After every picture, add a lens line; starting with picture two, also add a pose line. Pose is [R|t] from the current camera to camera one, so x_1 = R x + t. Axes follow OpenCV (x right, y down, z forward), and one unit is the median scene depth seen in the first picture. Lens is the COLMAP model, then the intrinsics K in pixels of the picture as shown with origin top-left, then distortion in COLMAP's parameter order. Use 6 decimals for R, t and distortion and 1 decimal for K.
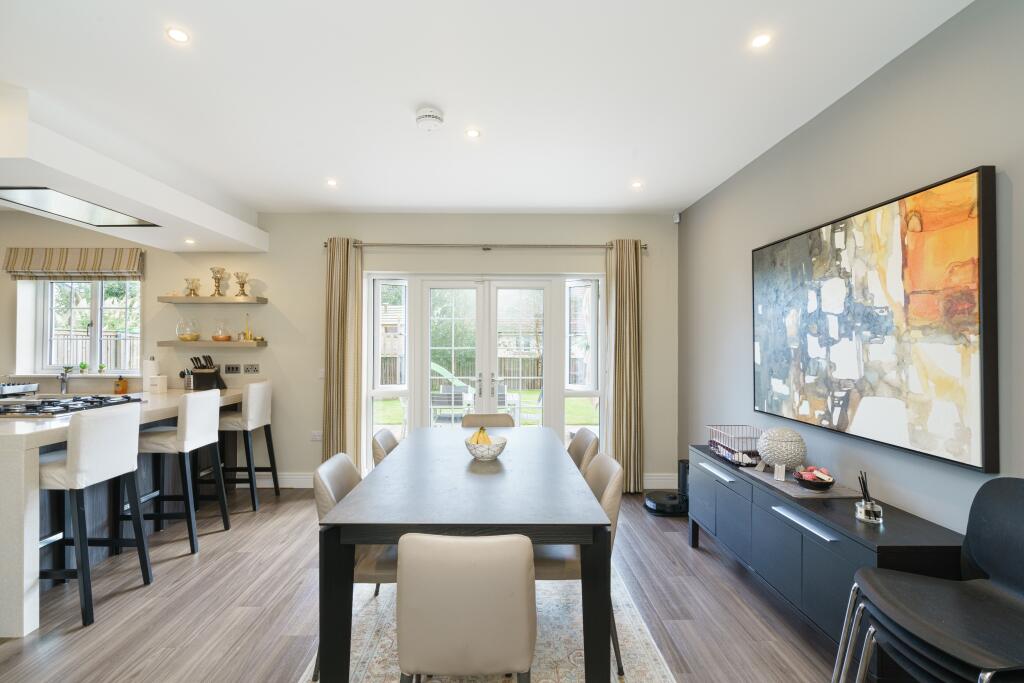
lens RADIAL K [[455.9, 0, 507.3], [0, 455.9, 338.8], [0, 0, 1]] dist [-0.002169, -0.000384]
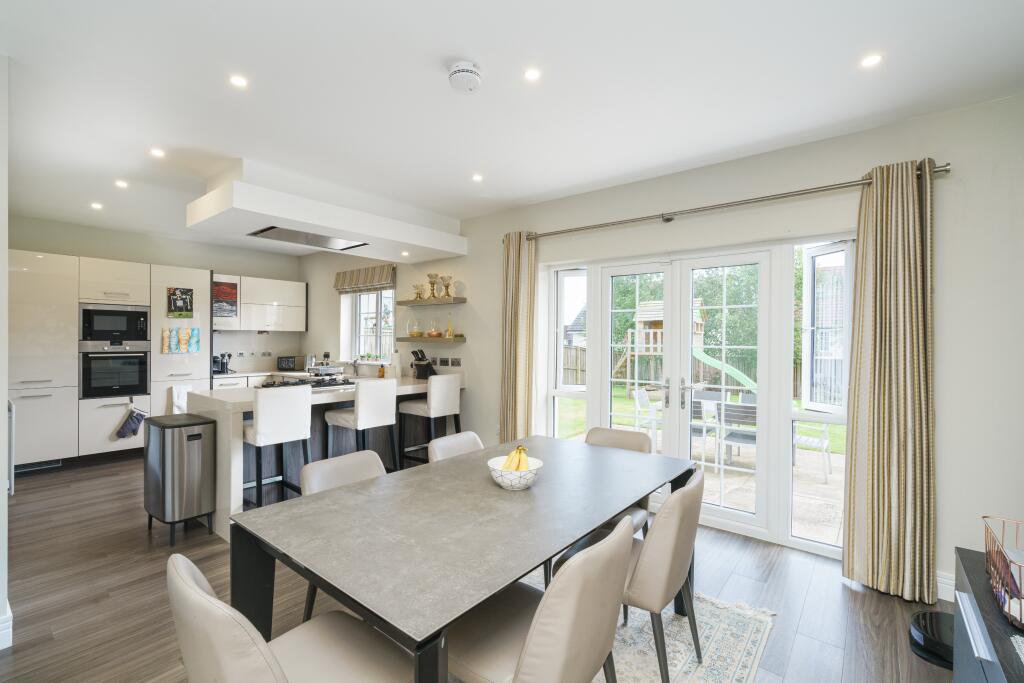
lens RADIAL K [[458.1, 0, 512.0], [0, 458.1, 341.5], [0, 0, 1]] dist [-0.000253, 0.000128]
pose [[0.769555, 0.005948, -0.638552, 0.260920], [0.001341, 0.999939, 0.010931, 0.003236], [0.638579, -0.009268, 0.769501, 0.232990]]
